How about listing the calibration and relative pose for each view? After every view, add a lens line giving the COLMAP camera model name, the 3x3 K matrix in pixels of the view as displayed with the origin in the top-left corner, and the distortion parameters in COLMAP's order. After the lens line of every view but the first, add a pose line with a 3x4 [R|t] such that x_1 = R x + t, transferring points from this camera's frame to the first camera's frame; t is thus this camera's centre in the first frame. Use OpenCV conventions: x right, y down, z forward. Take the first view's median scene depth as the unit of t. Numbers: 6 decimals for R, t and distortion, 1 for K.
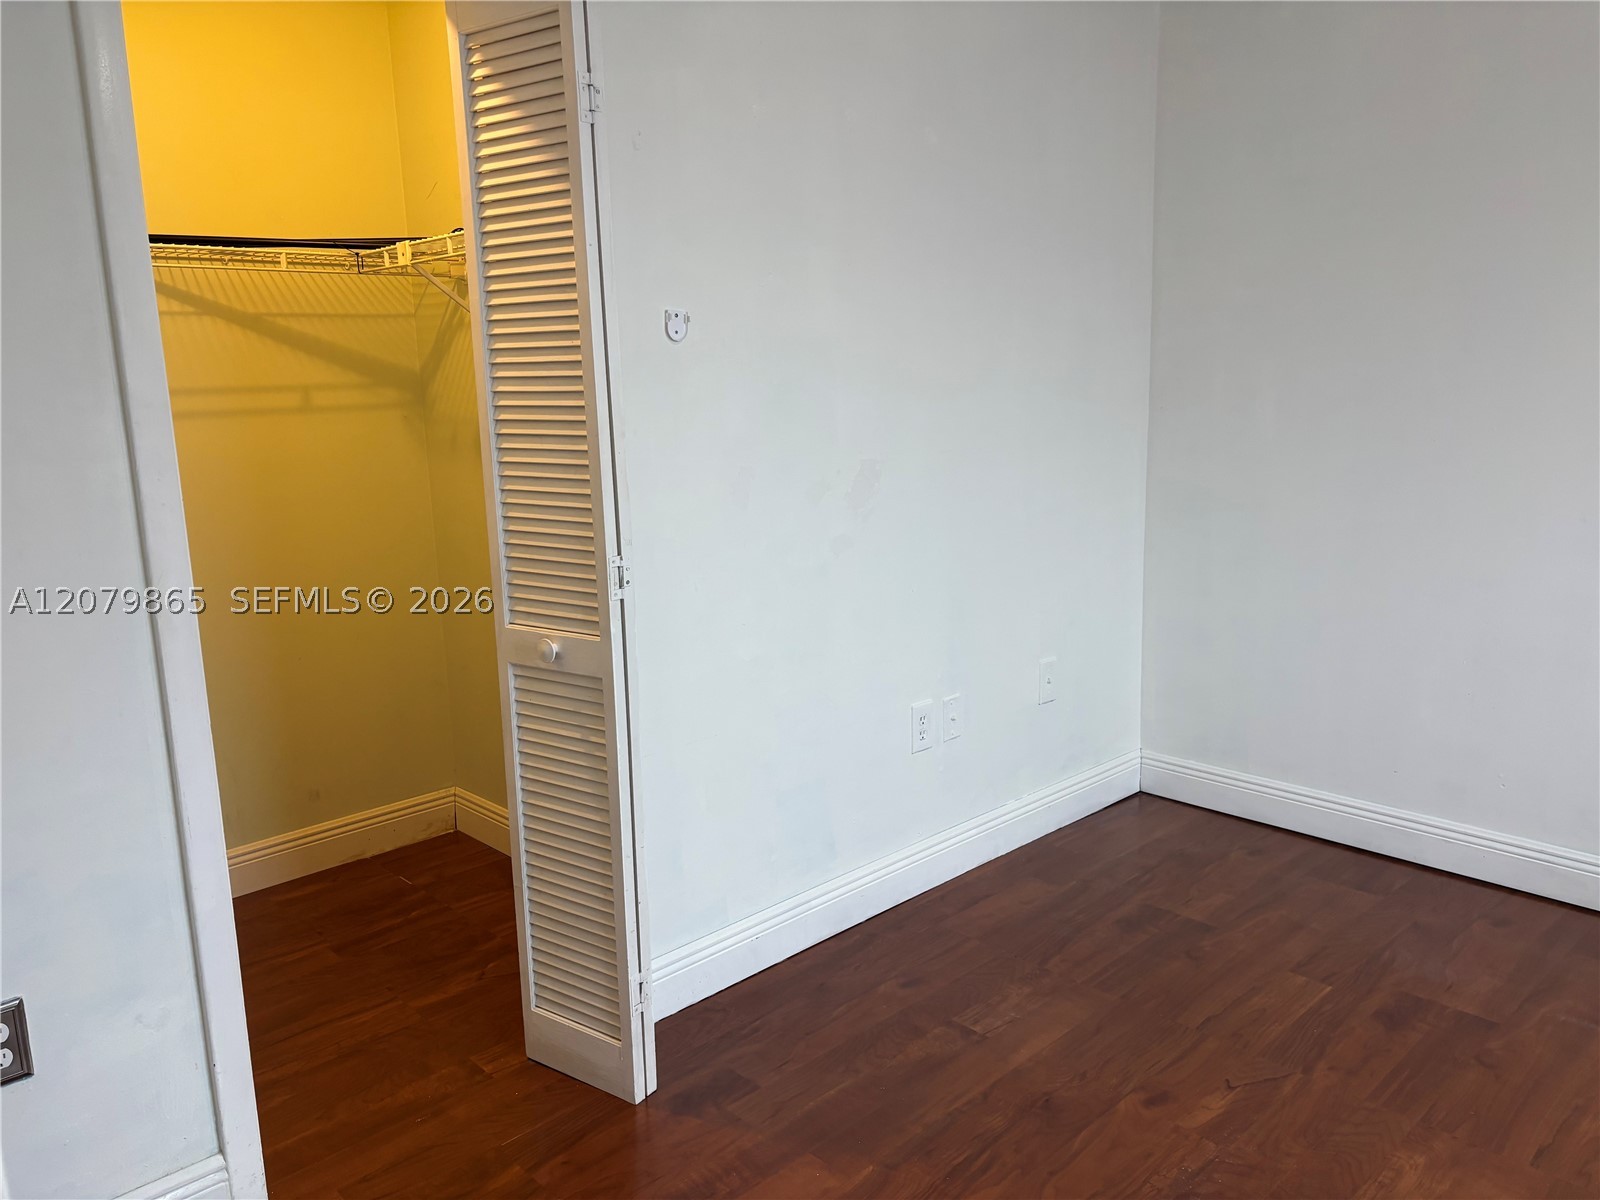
lens RADIAL K [[1208.4, 0, 803.2], [0, 1208.4, 589.4], [0, 0, 1]] dist [0.042256, -0.036675]
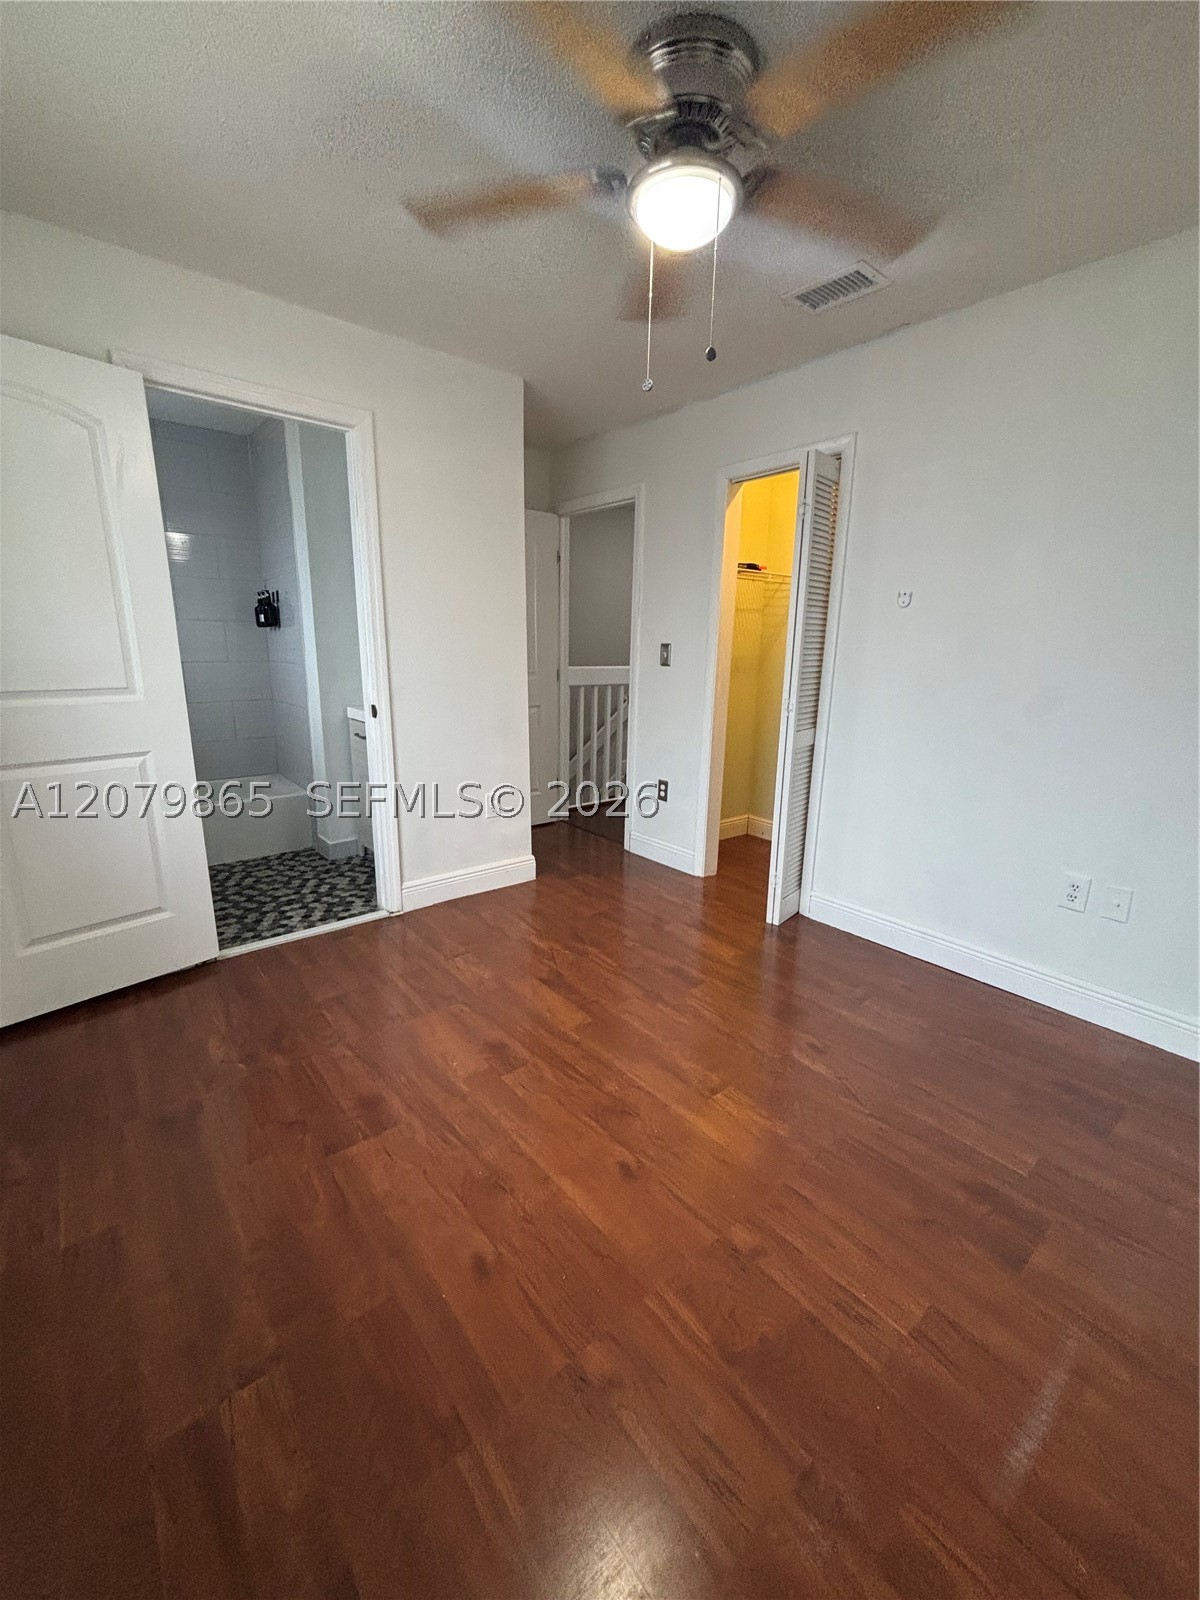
lens RADIAL K [[648.4, 0, 600.8], [0, 648.4, 803.5], [0, 0, 1]] dist [-0.001968, -0.000106]
pose [[-0.073564, 0.259596, -0.962911, 1.080545], [-0.197084, 0.942702, 0.269204, -0.095045], [0.977623, 0.209578, -0.018187, 0.626221]]
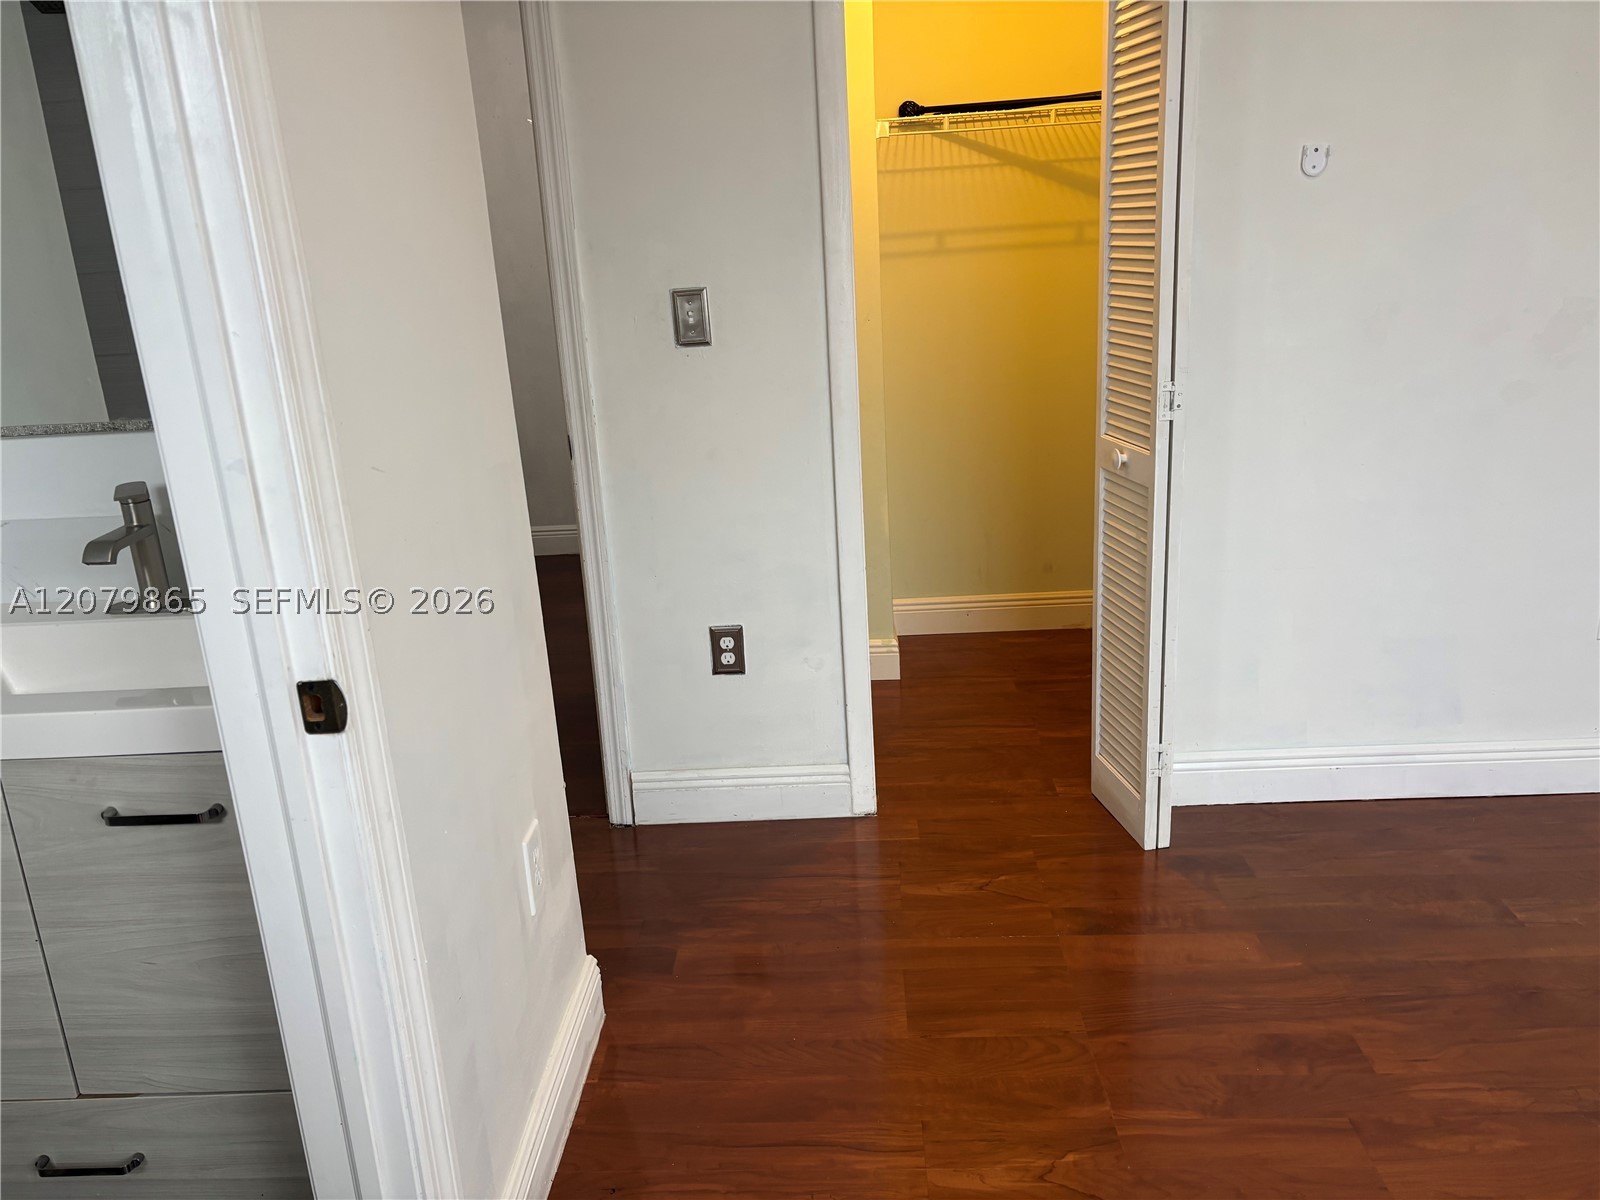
lens RADIAL K [[1208.4, 0, 780.8], [0, 1208.4, 595.6], [0, 0, 1]] dist [0.042256, -0.036675]
pose [[0.694155, 0.197141, -0.692304, 0.381442], [-0.092146, 0.978189, 0.186157, -0.008602], [0.713903, -0.065429, 0.697181, -0.067004]]
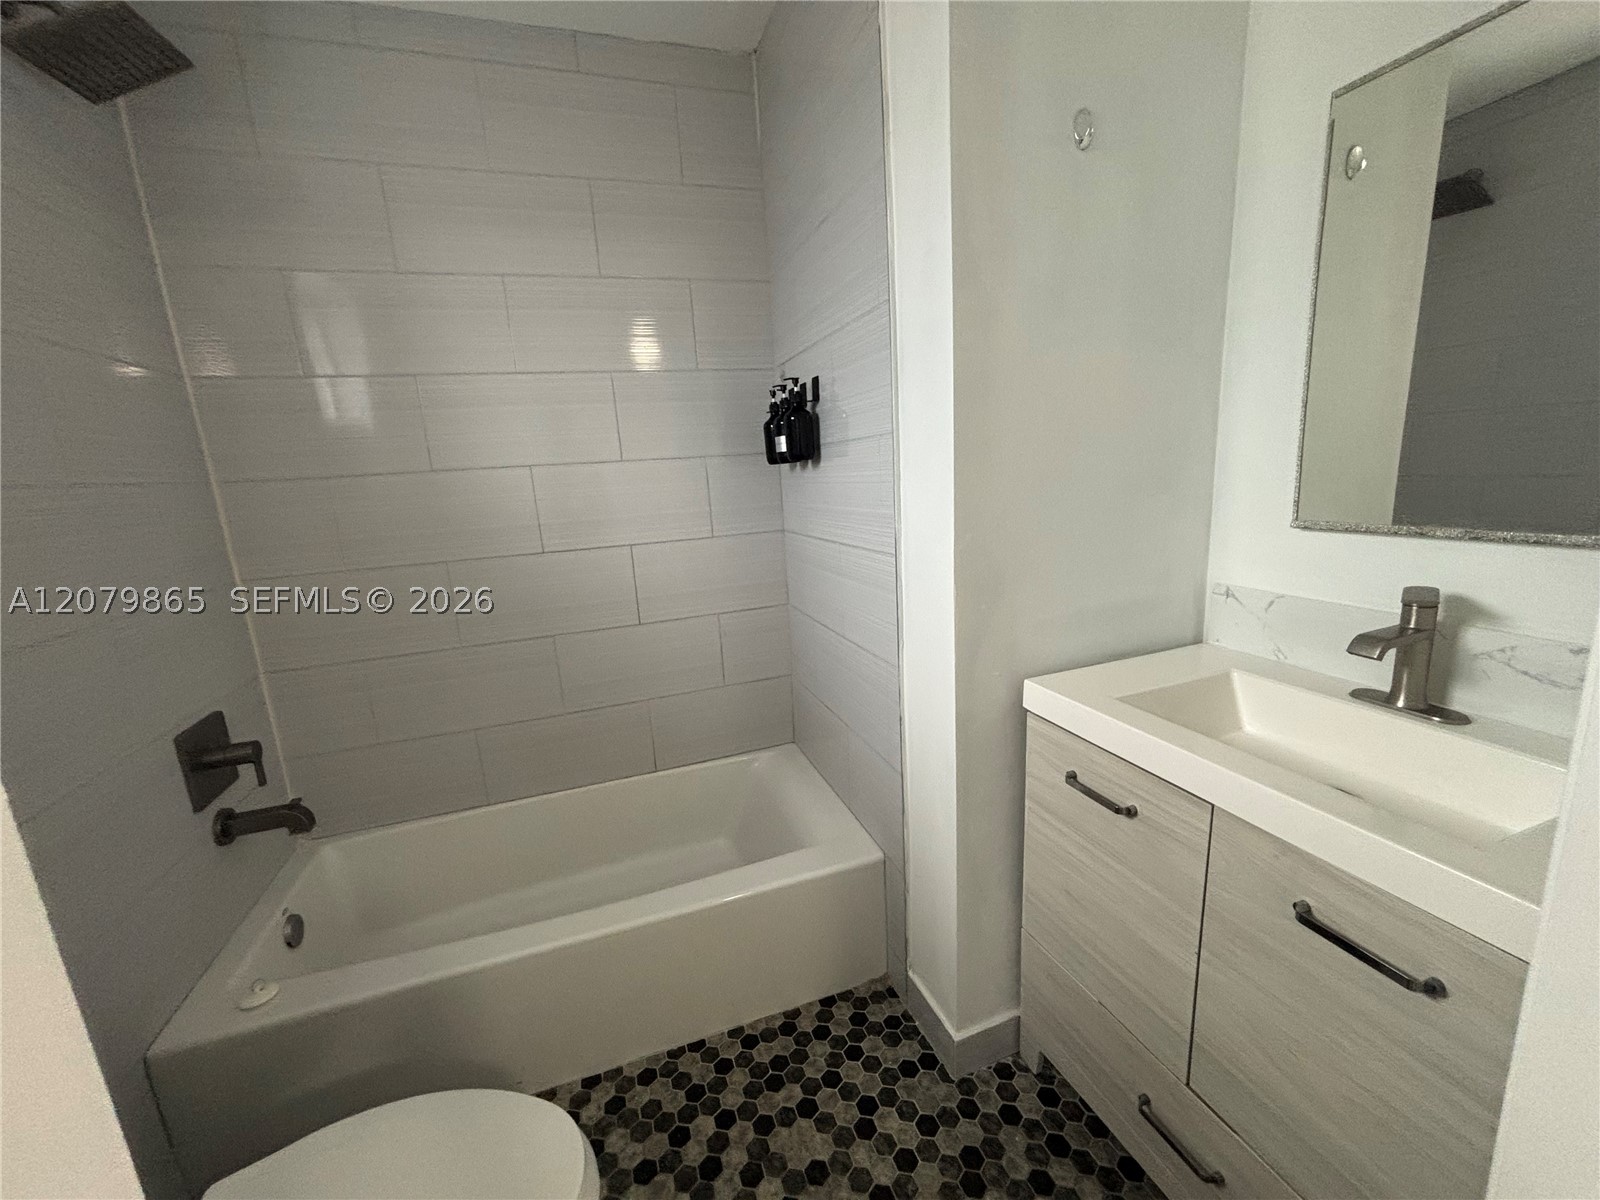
lens RADIAL K [[648.4, 0, 808.3], [0, 648.4, 607.4], [0, 0, 1]] dist [-0.001968, -0.000106]
pose [[-0.407204, 0.245428, -0.879744, 0.090326], [-0.094375, 0.946757, 0.307806, 0.022840], [0.908448, 0.208365, -0.362361, -0.026905]]
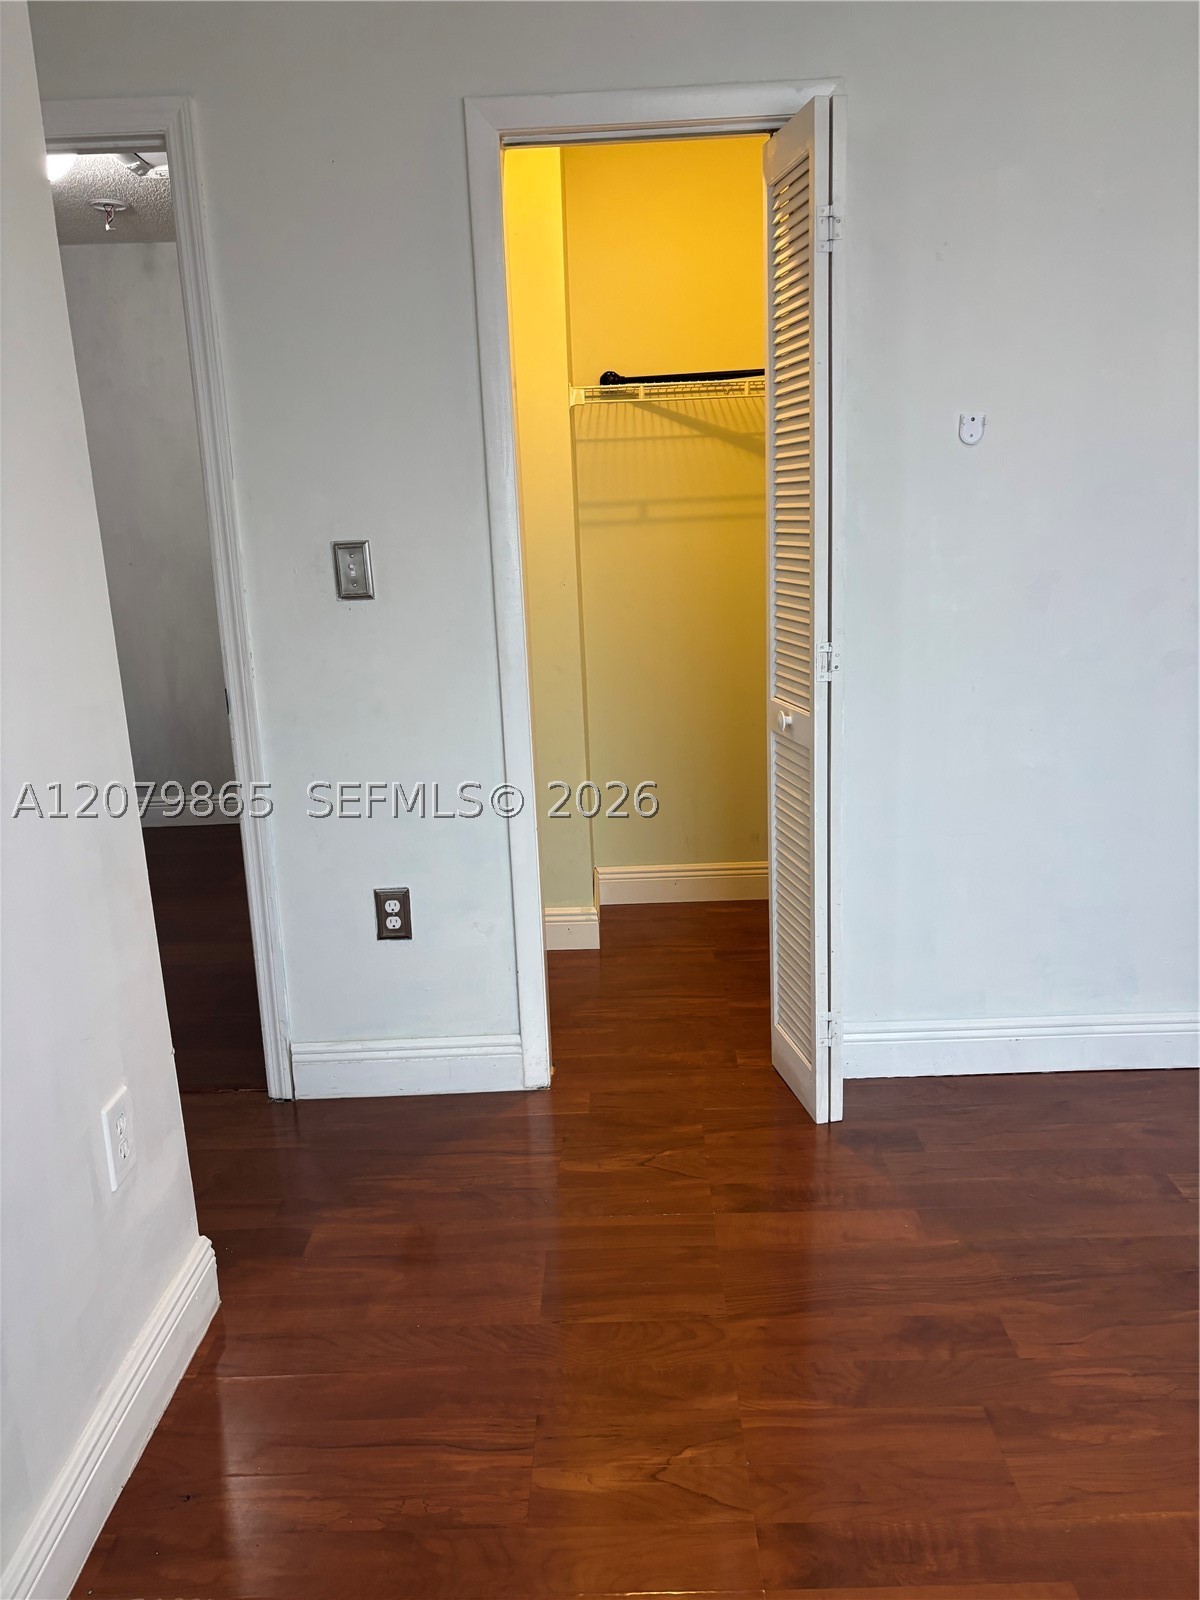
lens RADIAL K [[1208.4, 0, 609.4], [0, 1208.4, 796.0], [0, 0, 1]] dist [0.042256, -0.036675]
pose [[0.721160, 0.160179, -0.673997, 0.437294], [-0.108512, 0.987011, 0.118463, 0.001915], [0.684218, -0.012294, 0.729174, 0.028482]]
